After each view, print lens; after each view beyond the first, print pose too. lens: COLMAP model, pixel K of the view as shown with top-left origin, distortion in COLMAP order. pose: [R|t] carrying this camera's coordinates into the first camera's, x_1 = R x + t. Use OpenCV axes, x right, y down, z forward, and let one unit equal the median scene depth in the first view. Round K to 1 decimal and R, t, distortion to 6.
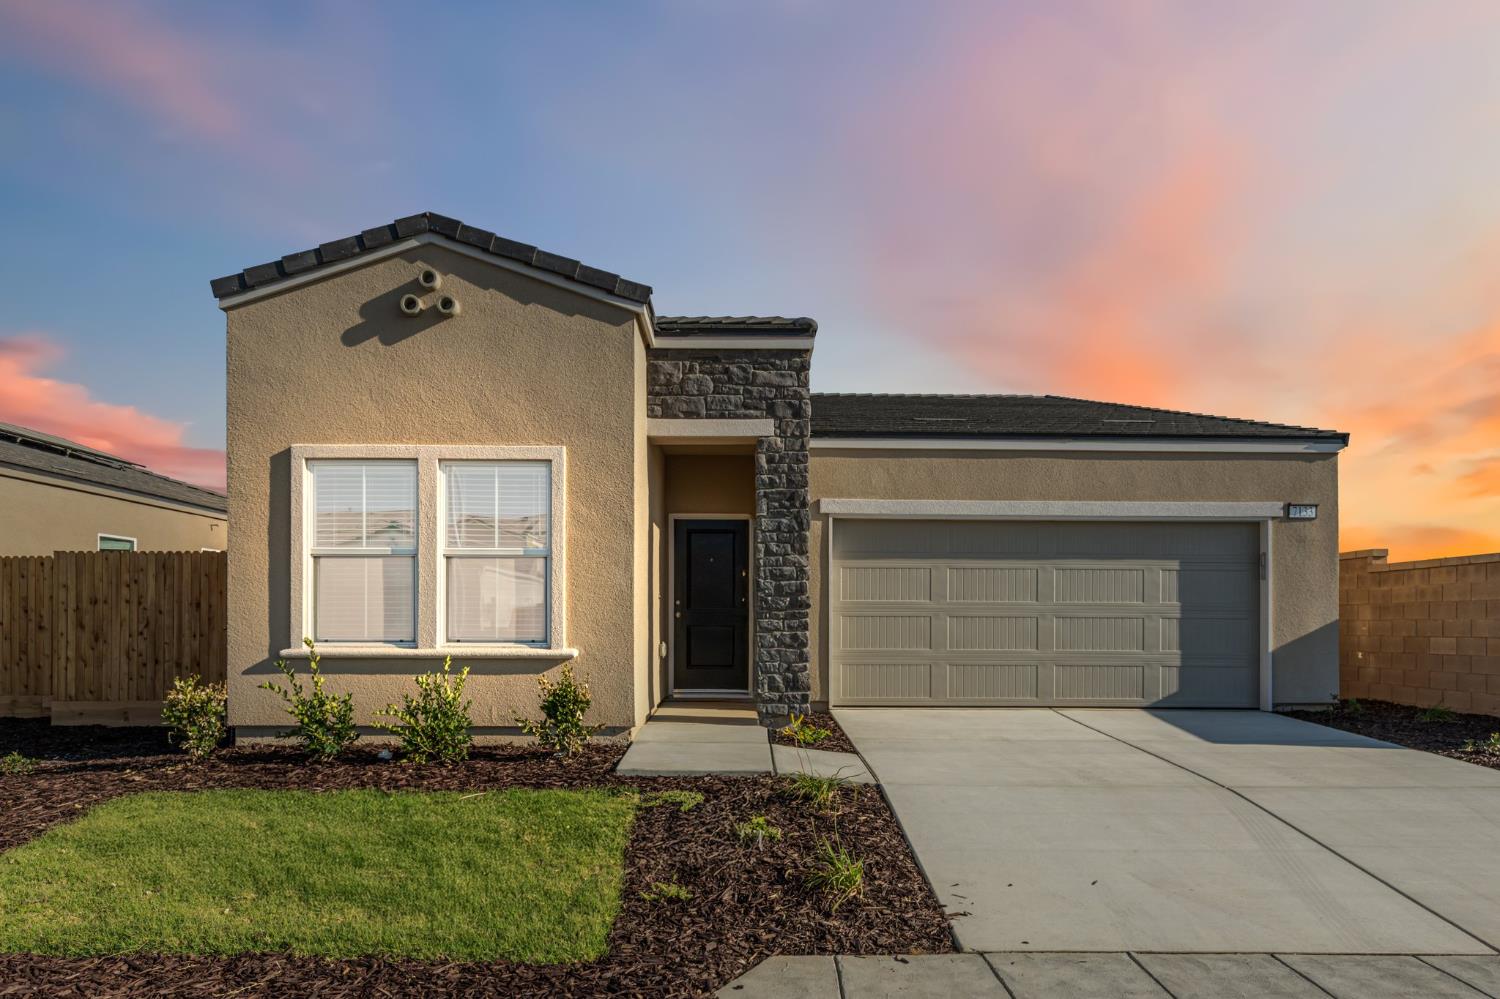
lens RADIAL K [[863.1, 0, 746.8], [0, 863.1, 517.2], [0, 0, 1]] dist [0.002740, -0.000253]
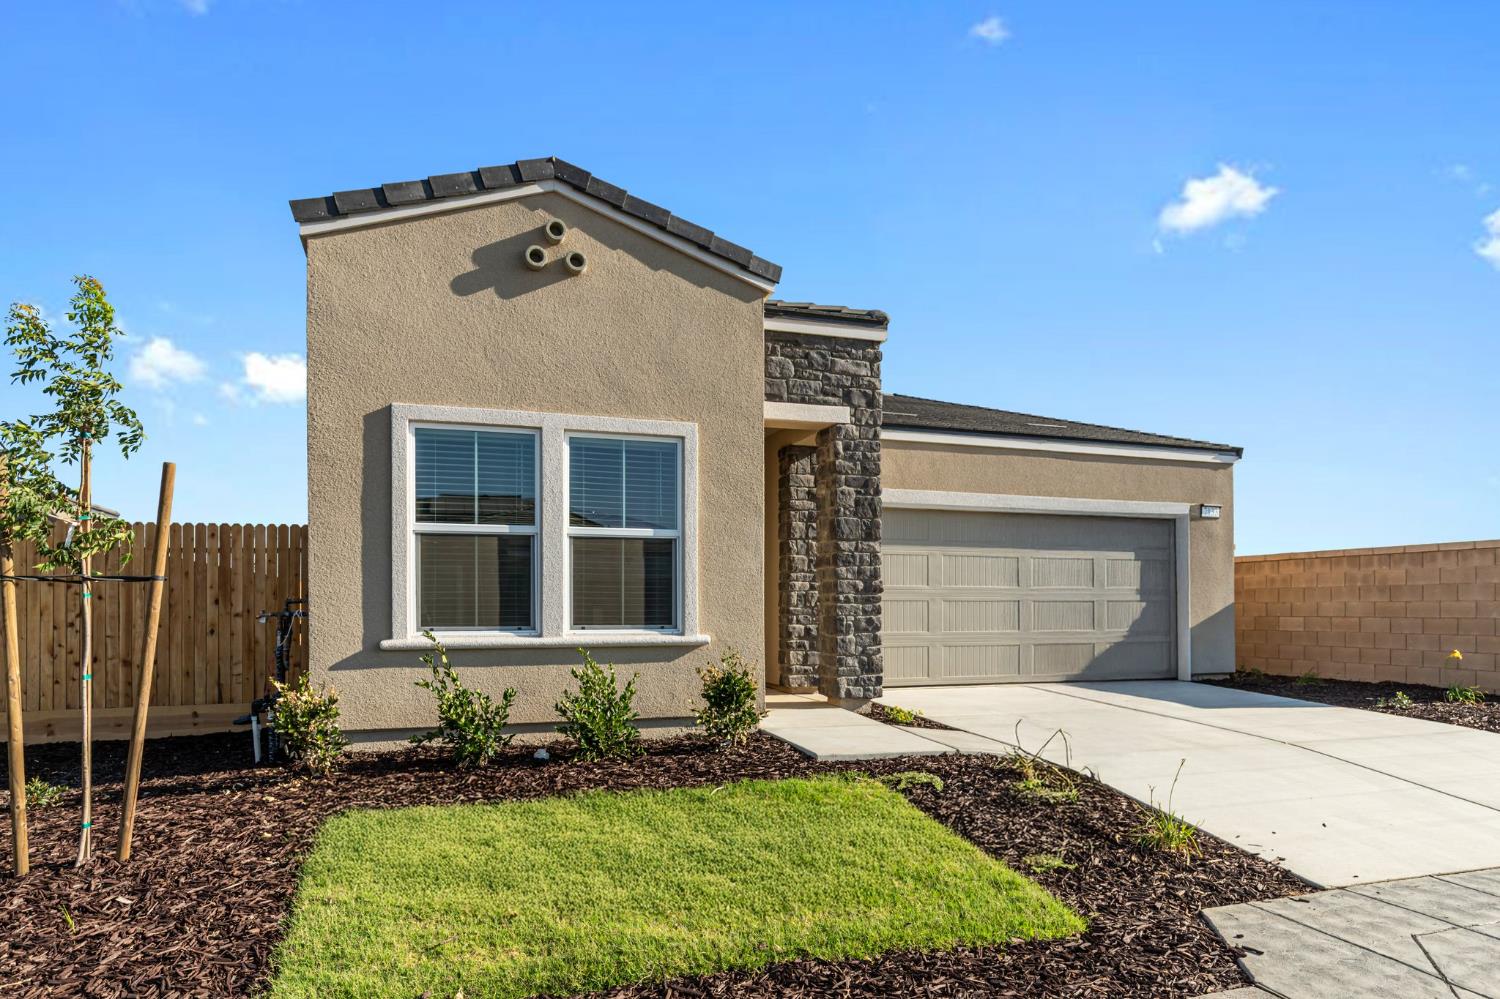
lens RADIAL K [[880.3, 0, 750.0], [0, 880.3, 499.5], [0, 0, 1]] dist [0.007224, 0.002317]
pose [[0.952513, 0.032822, 0.302724, -0.394171], [-0.032858, 0.999448, -0.004975, 0.004369], [-0.302720, -0.005208, 0.953065, 0.045437]]
